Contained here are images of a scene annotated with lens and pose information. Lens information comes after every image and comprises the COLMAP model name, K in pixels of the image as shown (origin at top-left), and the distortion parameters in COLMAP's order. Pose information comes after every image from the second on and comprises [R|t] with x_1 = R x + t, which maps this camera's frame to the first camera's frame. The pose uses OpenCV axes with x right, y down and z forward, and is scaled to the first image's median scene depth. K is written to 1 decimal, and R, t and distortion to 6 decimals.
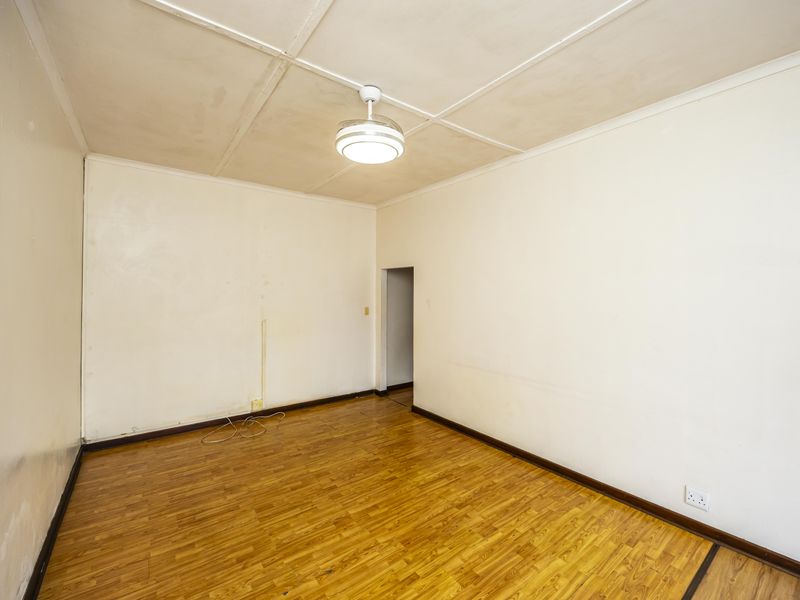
lens RADIAL K [[347.8, 0, 399.8], [0, 347.8, 293.9], [0, 0, 1]] dist [-0.005181, -0.000311]
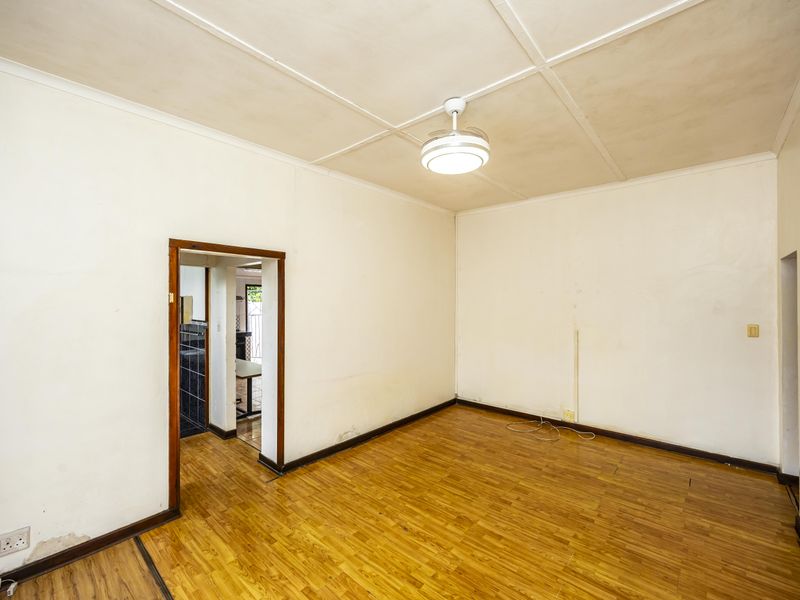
lens RADIAL K [[347.8, 0, 399.4], [0, 347.8, 303.0], [0, 0, 1]] dist [-0.005181, -0.000311]
pose [[0.199827, 0.003152, -0.979826, 0.607768], [-0.000835, 0.999995, 0.003046, -0.002519], [0.979831, 0.000209, 0.199829, 0.445819]]
